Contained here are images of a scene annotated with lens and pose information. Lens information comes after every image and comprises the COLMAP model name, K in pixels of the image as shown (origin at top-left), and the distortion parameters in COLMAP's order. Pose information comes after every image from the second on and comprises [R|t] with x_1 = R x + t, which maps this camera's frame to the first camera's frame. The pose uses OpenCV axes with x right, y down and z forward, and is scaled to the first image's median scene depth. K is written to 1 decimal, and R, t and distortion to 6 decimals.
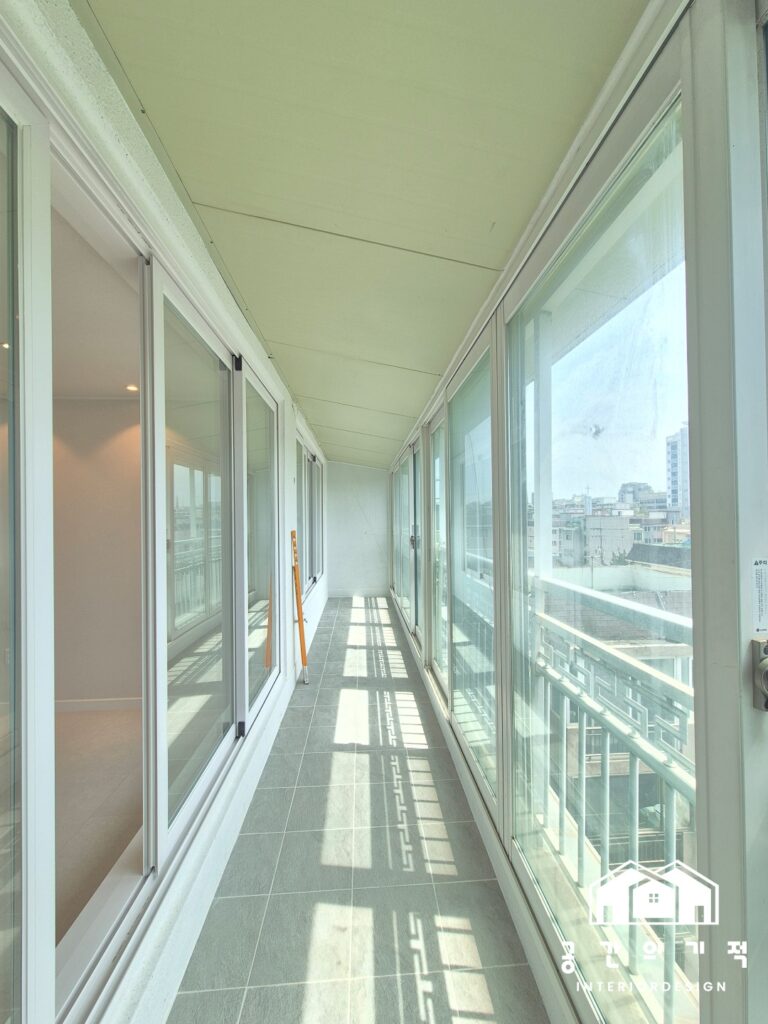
lens RADIAL K [[419.0, 0, 387.0], [0, 419.0, 515.1], [0, 0, 1]] dist [0.000507, 0.000525]
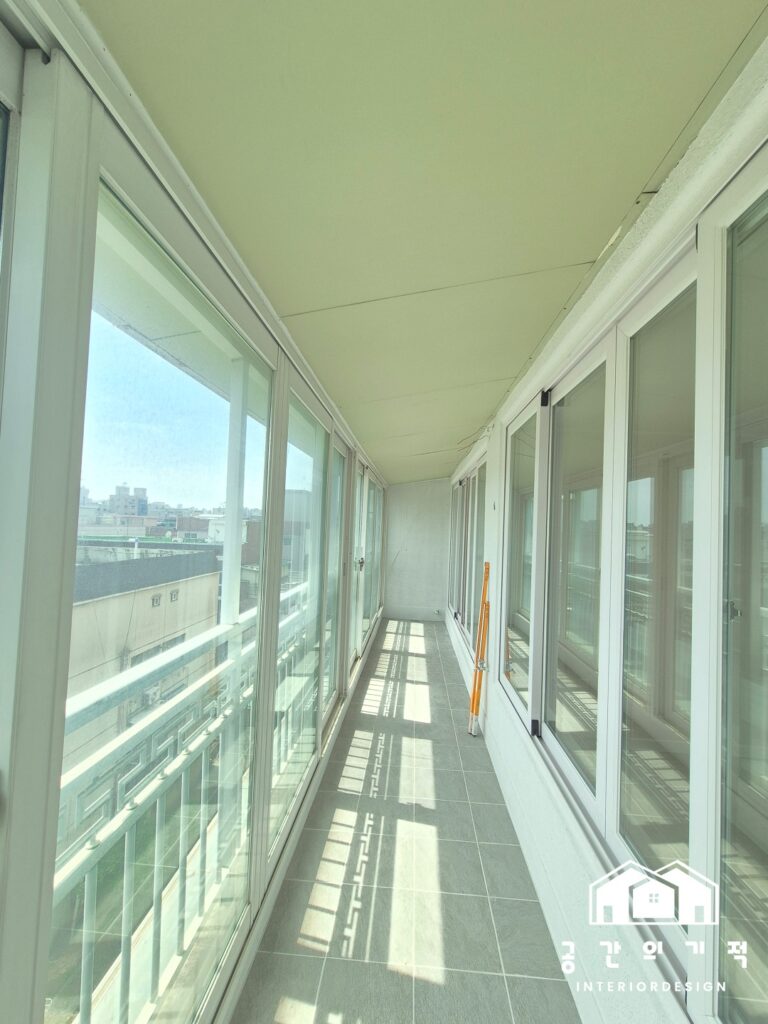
lens RADIAL K [[419.0, 0, 387.0], [0, 419.0, 515.1], [0, 0, 1]] dist [0.000507, 0.000525]
pose [[-0.991170, -0.031056, 0.128906, -0.124925], [-0.036355, 0.998579, -0.038960, -0.026776], [-0.127513, -0.043302, -0.990891, 2.084755]]
